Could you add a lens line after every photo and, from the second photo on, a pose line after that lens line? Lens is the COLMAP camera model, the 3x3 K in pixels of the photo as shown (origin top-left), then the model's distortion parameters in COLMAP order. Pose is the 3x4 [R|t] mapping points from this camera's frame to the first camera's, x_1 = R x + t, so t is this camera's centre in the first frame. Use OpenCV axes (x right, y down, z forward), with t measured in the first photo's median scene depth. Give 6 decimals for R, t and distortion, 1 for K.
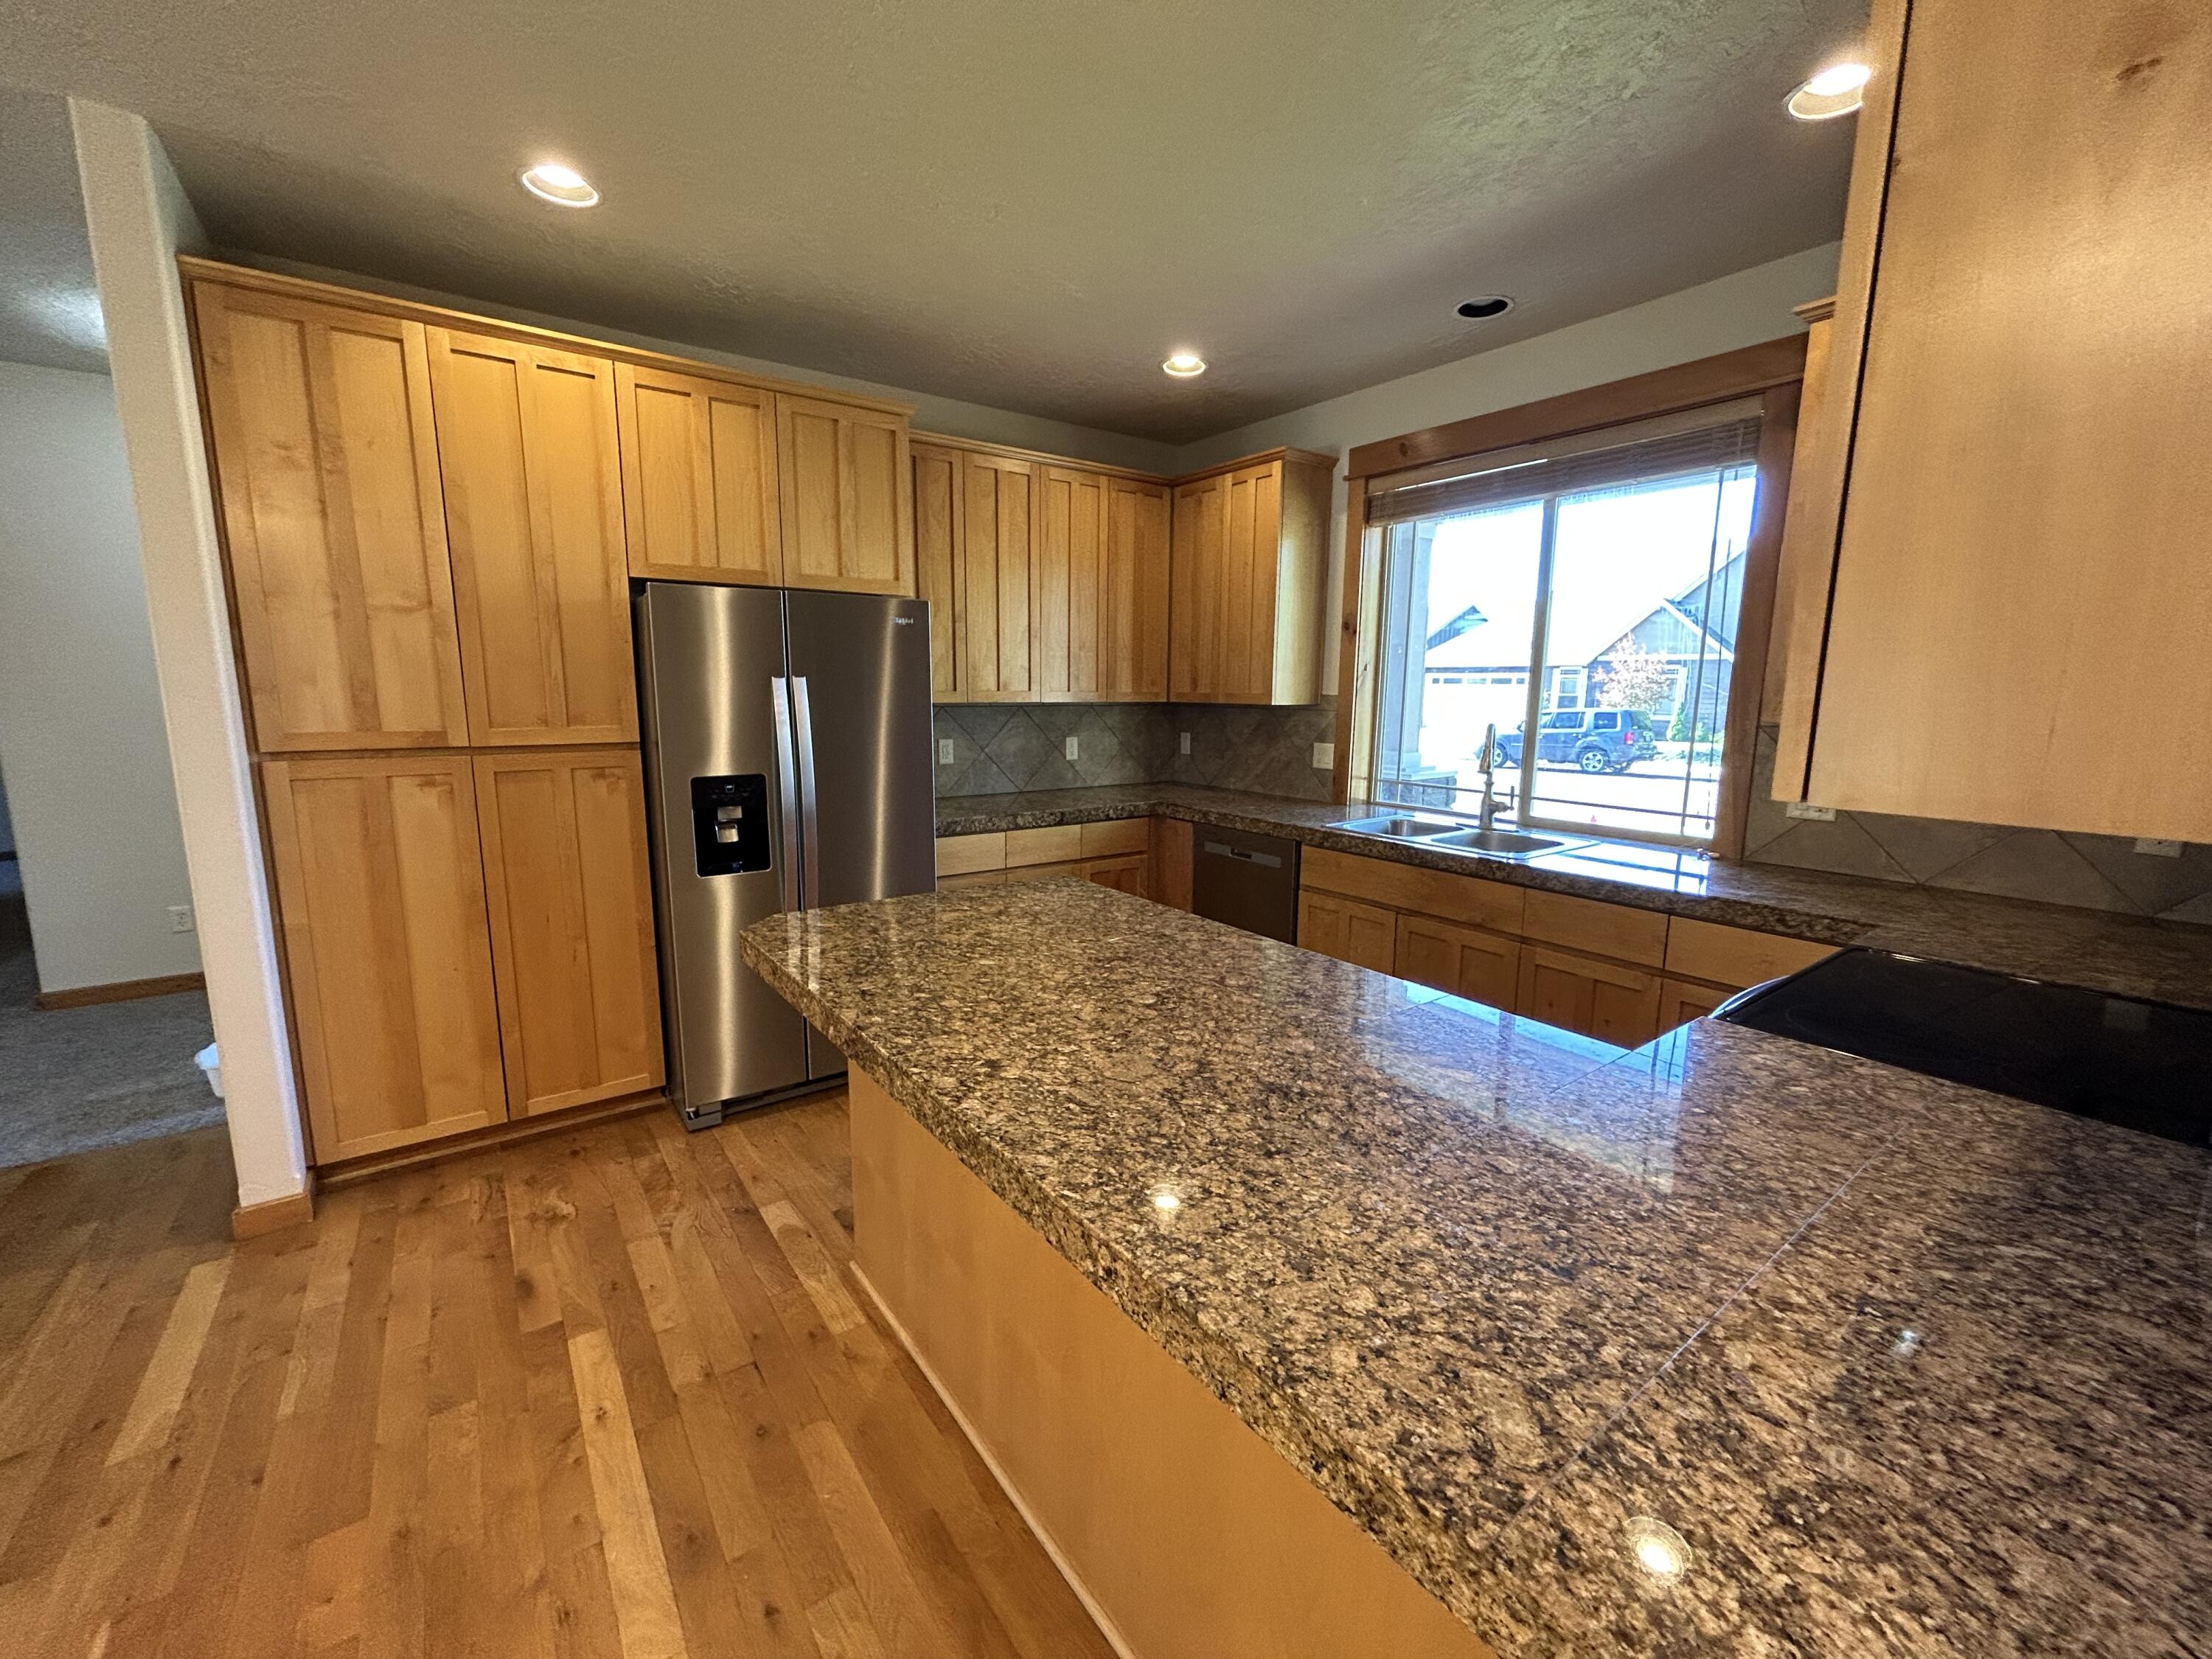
lens RADIAL K [[898.5, 0, 1114.3], [0, 898.5, 829.4], [0, 0, 1]] dist [-0.003847, 0.002428]
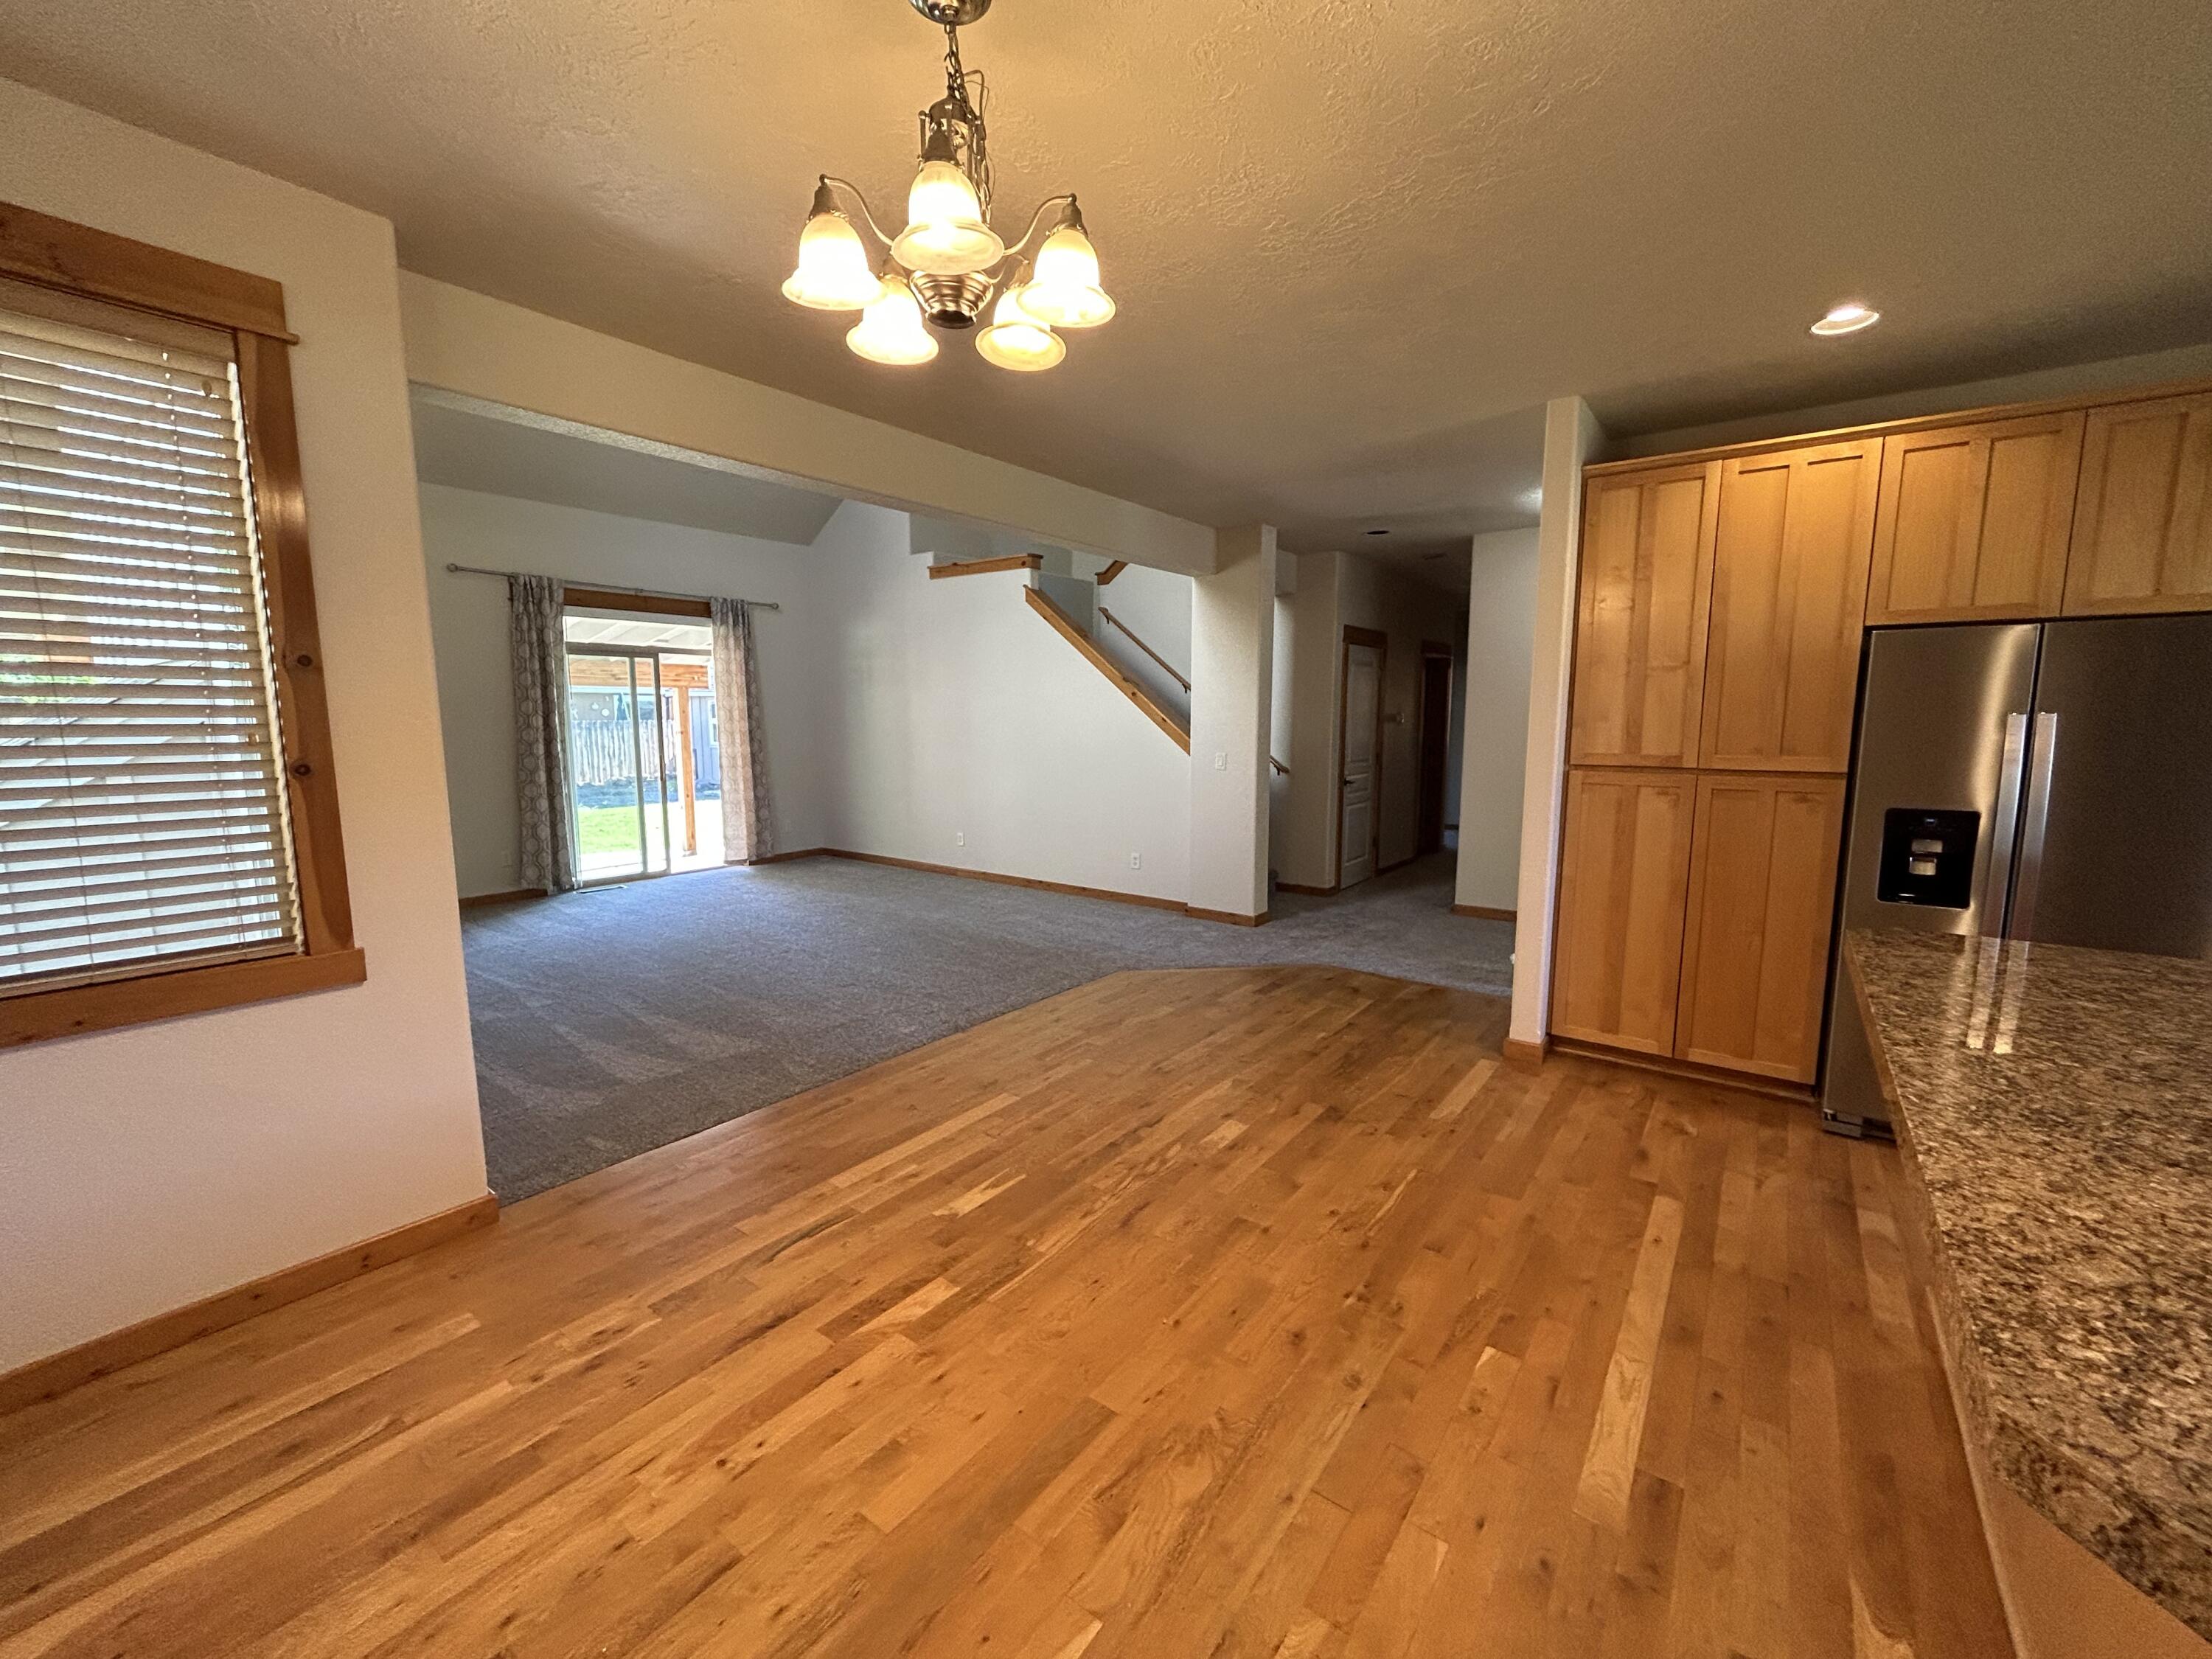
lens RADIAL K [[898.5, 0, 1100.2], [0, 898.5, 831.3], [0, 0, 1]] dist [-0.003847, 0.002428]
pose [[0.285437, 0.115640, -0.951396, 0.301513], [-0.148887, 0.985992, 0.075176, 0.031342], [0.946762, 0.120193, 0.298656, -0.221108]]
